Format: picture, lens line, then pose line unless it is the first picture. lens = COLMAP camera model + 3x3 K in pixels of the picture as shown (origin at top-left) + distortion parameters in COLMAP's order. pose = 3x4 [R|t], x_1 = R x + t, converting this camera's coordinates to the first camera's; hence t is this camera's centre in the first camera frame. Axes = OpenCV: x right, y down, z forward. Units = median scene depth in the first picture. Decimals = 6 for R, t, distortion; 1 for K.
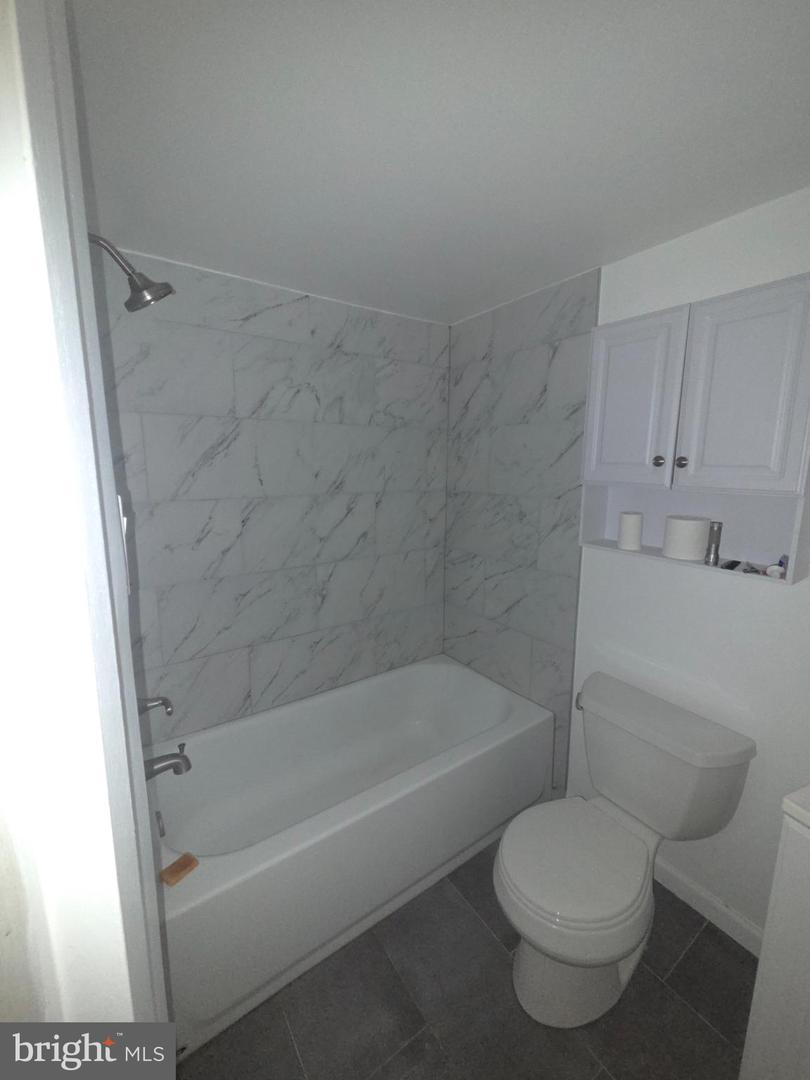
lens RADIAL K [[440.6, 0, 413.0], [0, 440.6, 541.4], [0, 0, 1]] dist [0.006096, -0.002069]
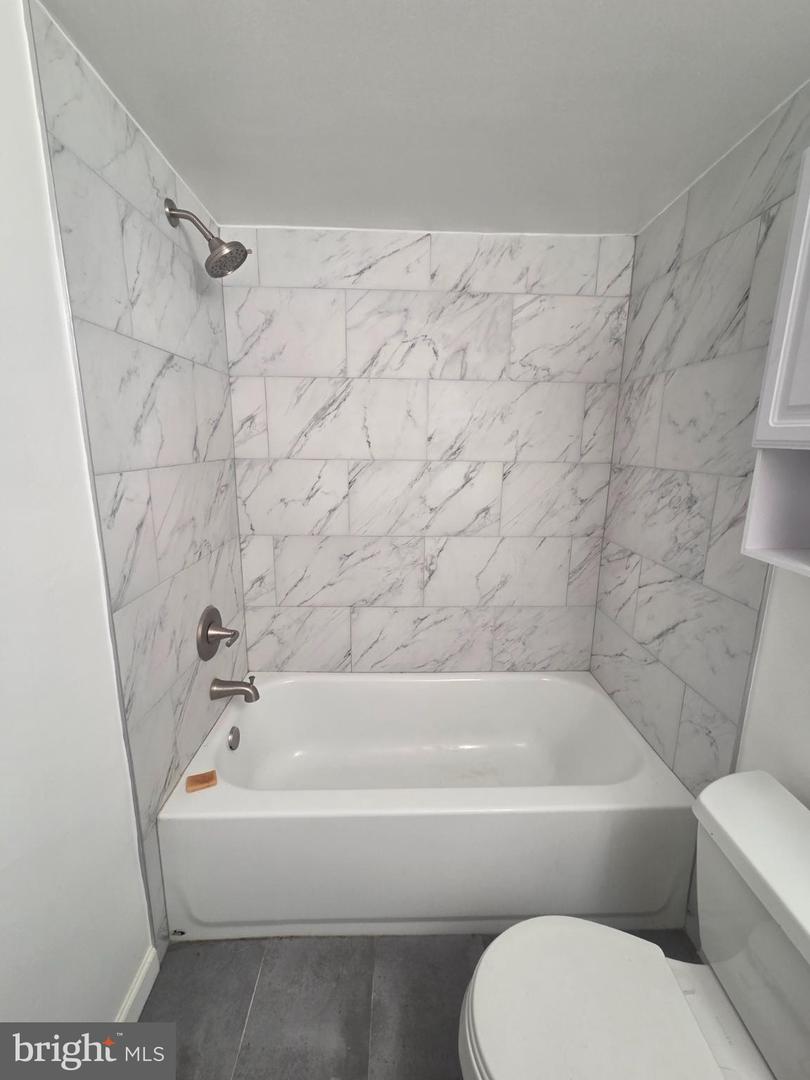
lens RADIAL K [[440.6, 0, 400.0], [0, 440.6, 538.7], [0, 0, 1]] dist [0.006096, -0.002069]
pose [[0.829164, 0.128395, -0.544060, 0.245368], [-0.108478, 0.991721, 0.068717, -0.000671], [0.548379, 0.002041, 0.836228, 0.196706]]
